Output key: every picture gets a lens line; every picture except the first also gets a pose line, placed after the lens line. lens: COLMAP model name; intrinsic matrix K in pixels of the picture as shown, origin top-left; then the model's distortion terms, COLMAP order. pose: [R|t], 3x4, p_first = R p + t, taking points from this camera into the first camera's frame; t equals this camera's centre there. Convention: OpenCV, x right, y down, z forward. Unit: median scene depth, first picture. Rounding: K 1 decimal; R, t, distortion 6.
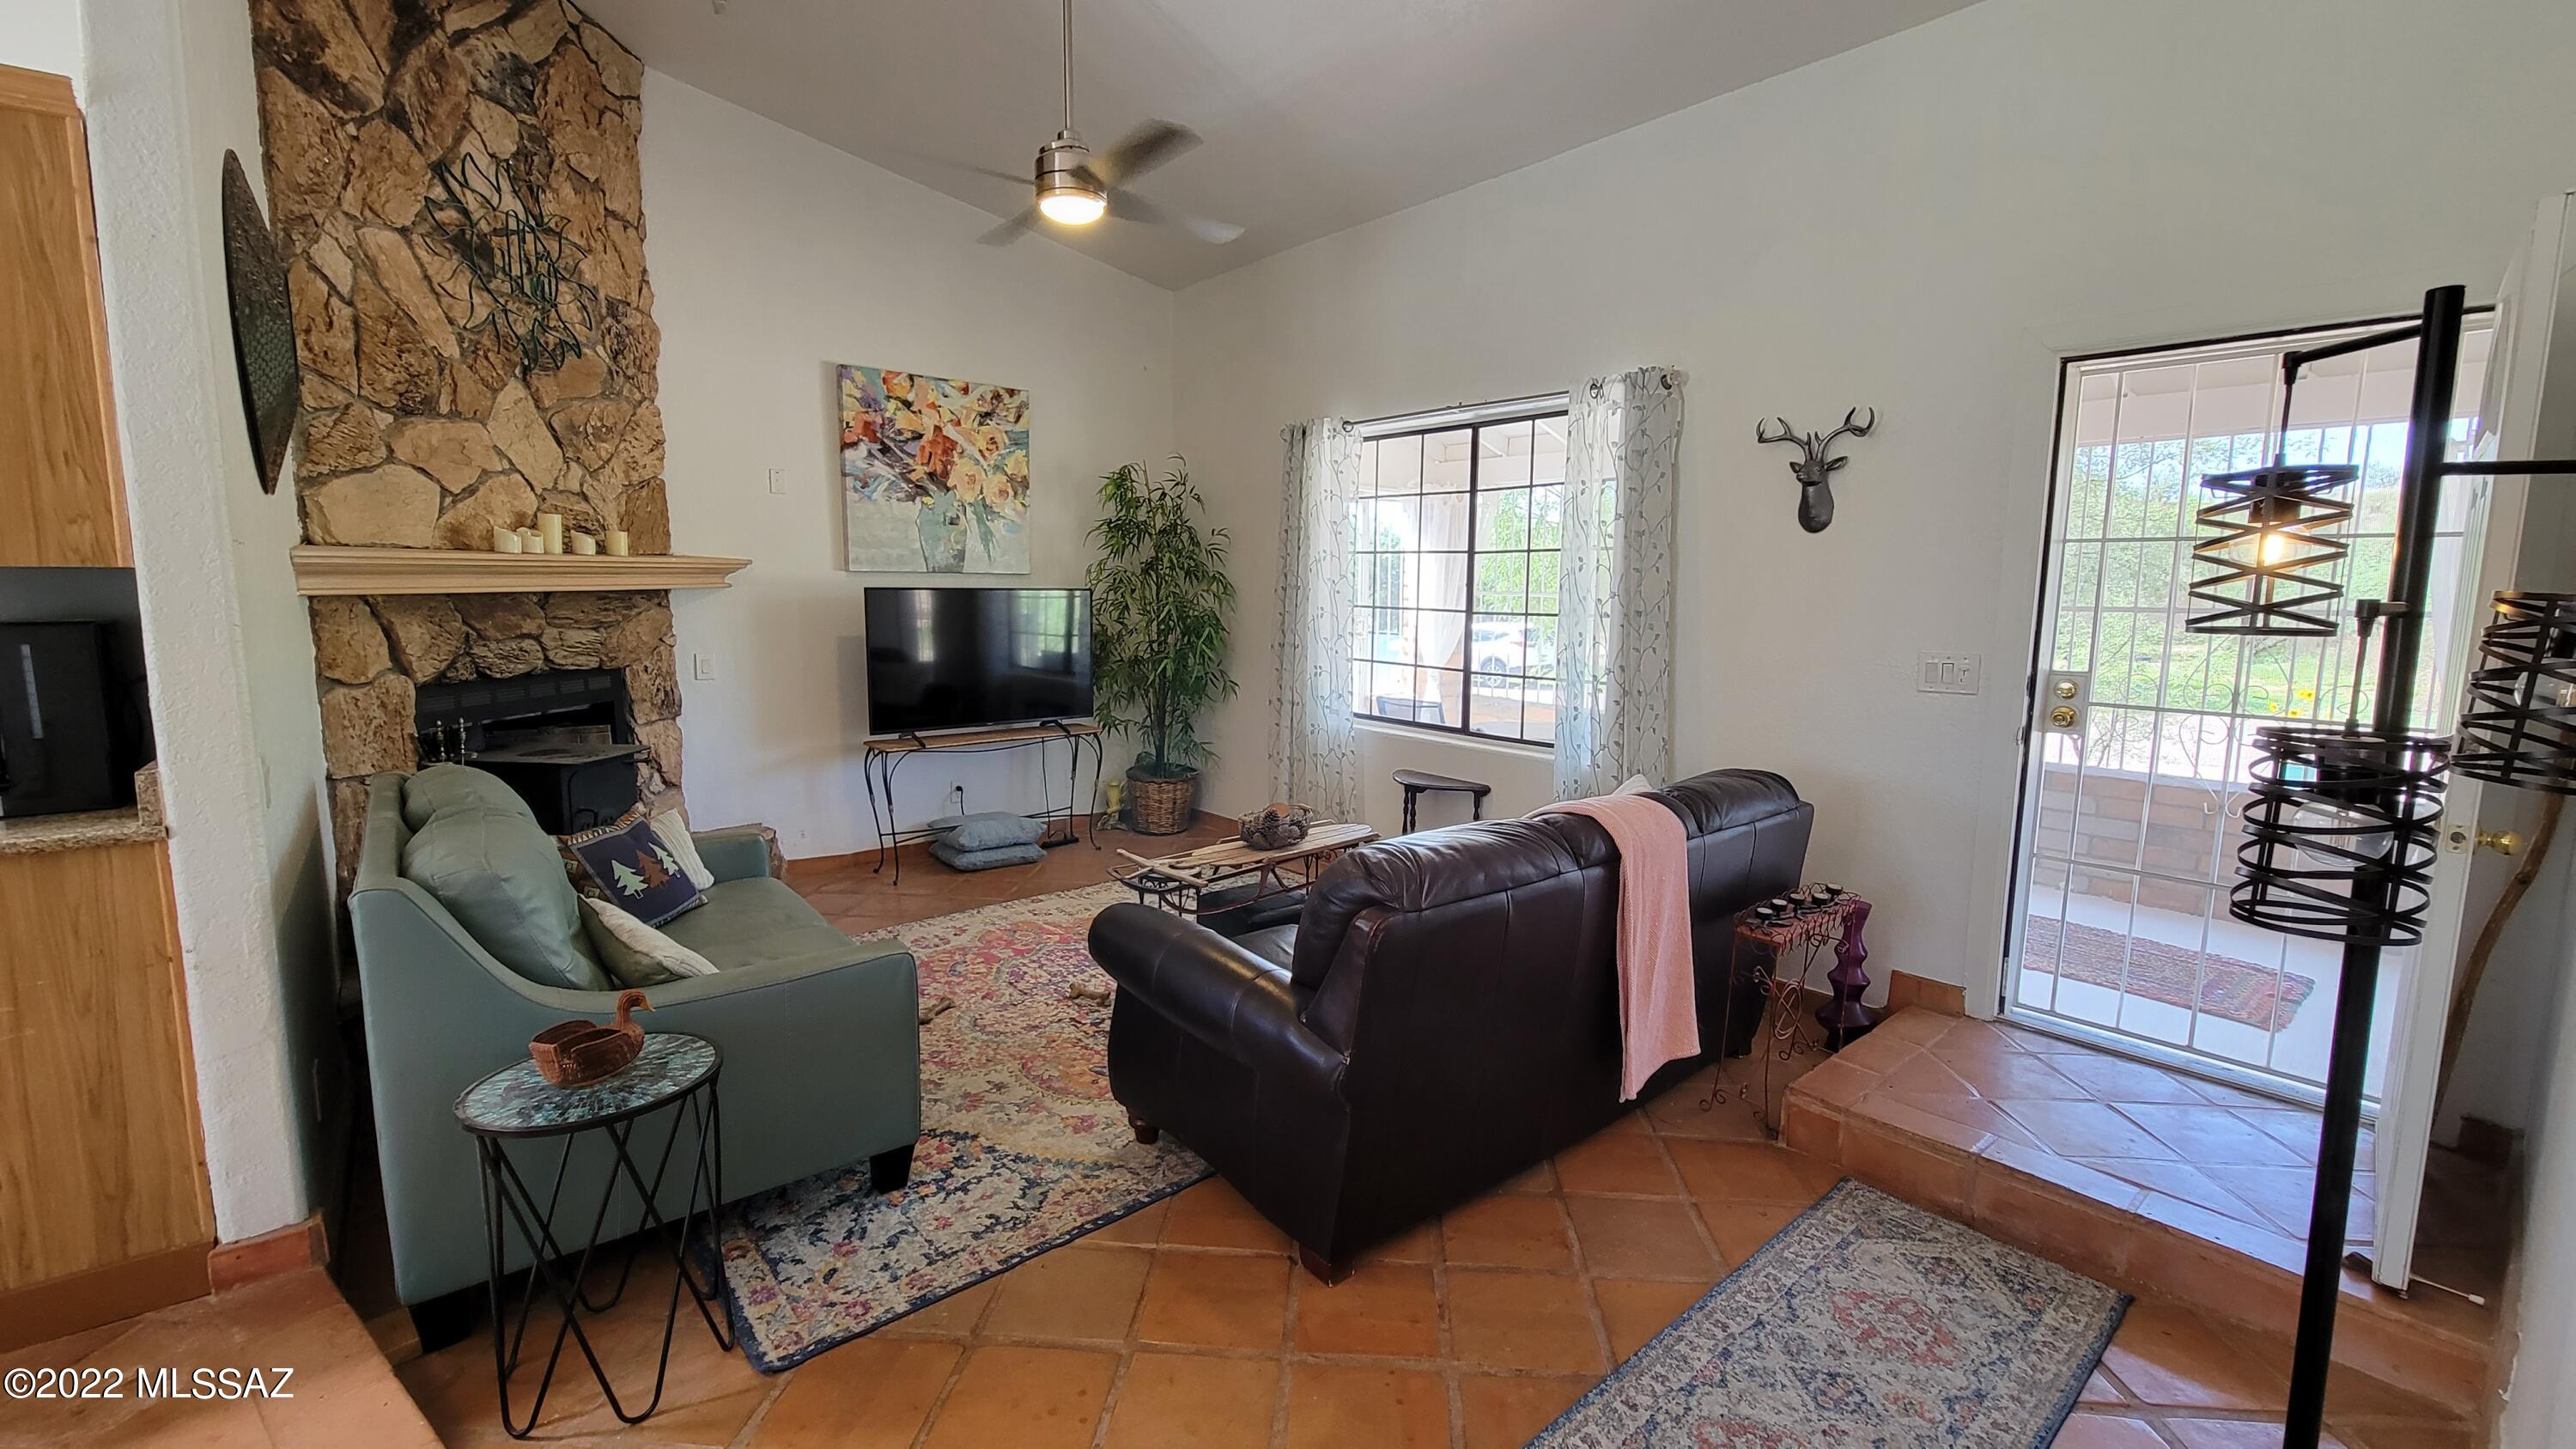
lens RADIAL K [[1052.9, 0, 1288.0], [0, 1052.9, 724.5], [0, 0, 1]] dist [-0.001132, -0.000096]
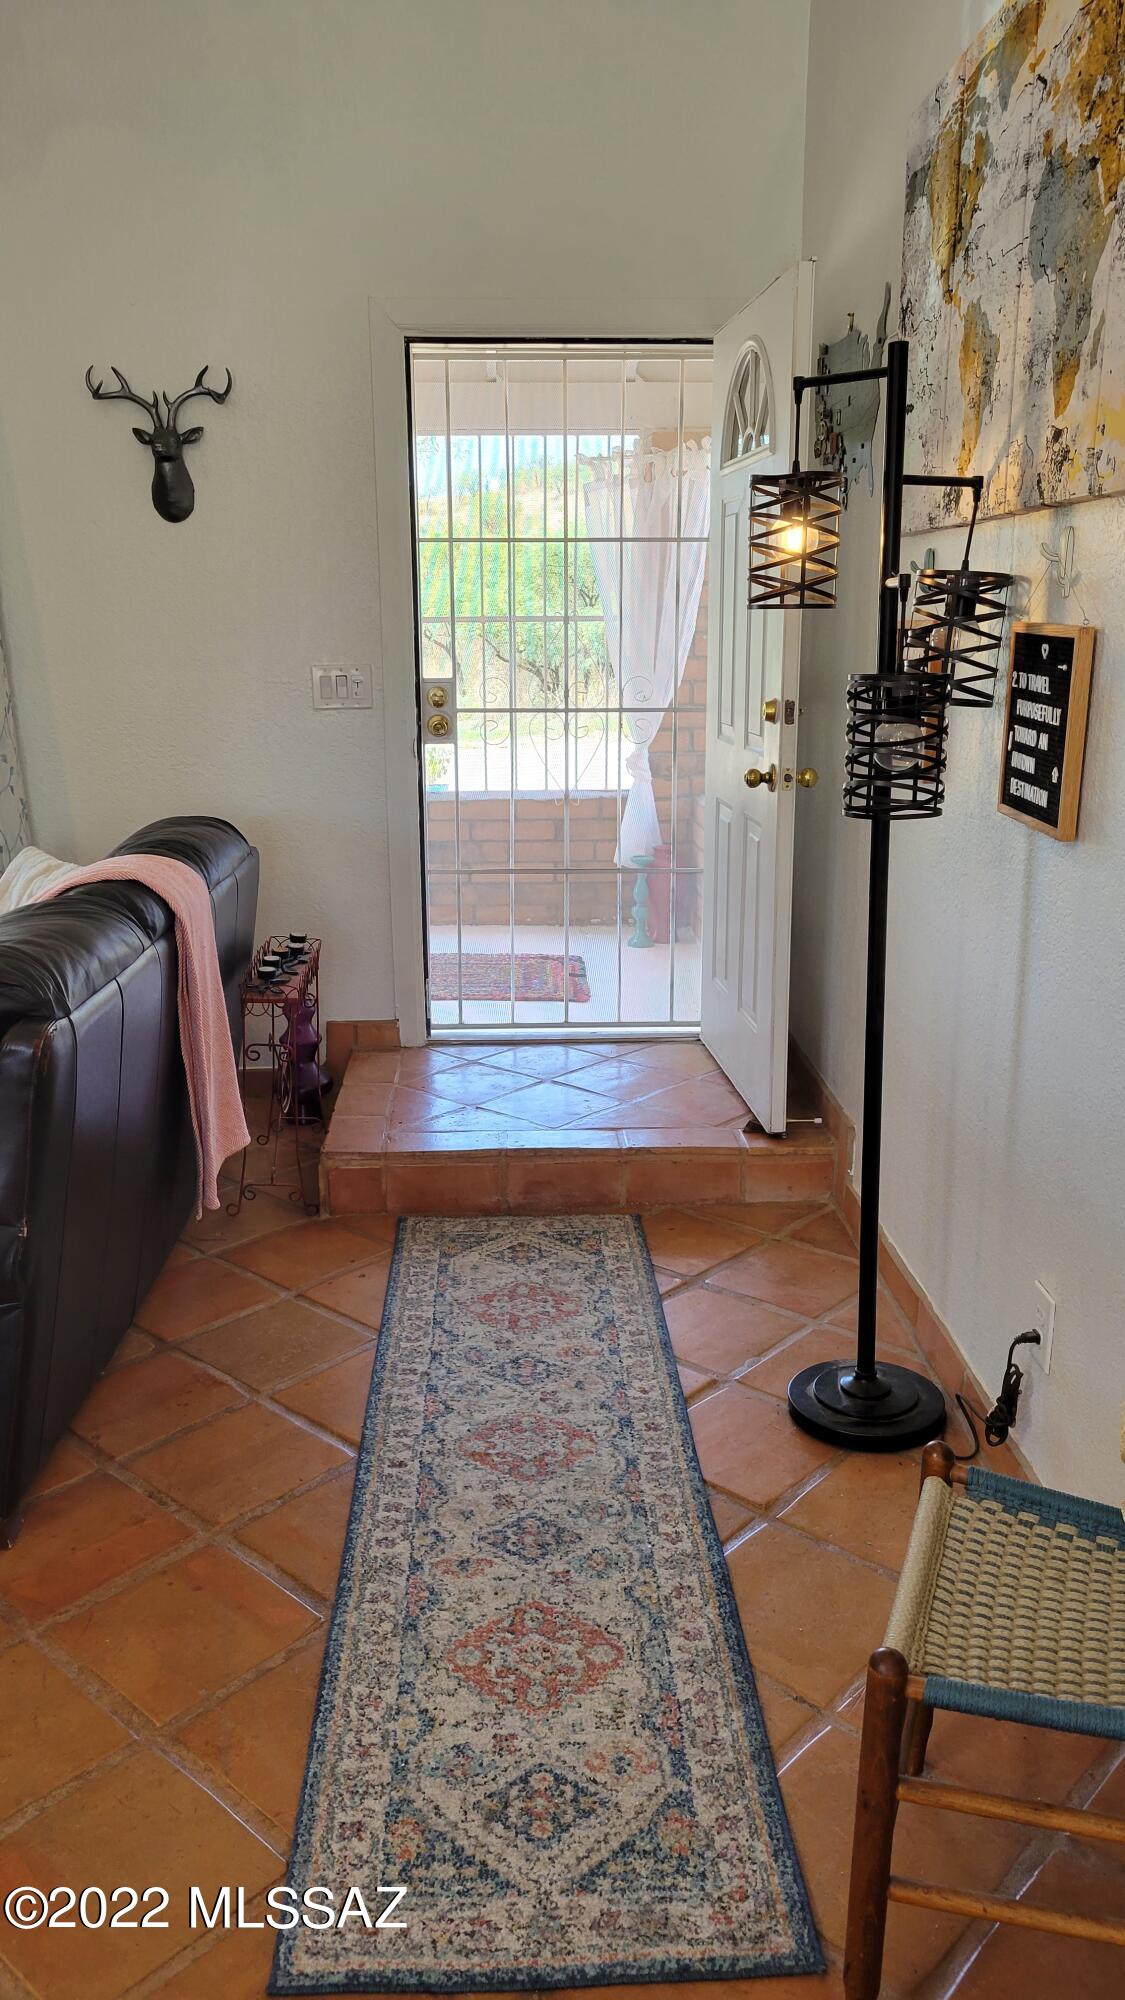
lens RADIAL K [[1480.6, 0, 562.5], [0, 1480.6, 1000.0], [0, 0, 1]] dist [0.046657, -0.000066]
pose [[0.624471, -0.210911, 0.752033, -0.582799], [0.115510, 0.977201, 0.178143, 0.018574], [-0.772460, -0.024378, 0.634596, 0.052273]]
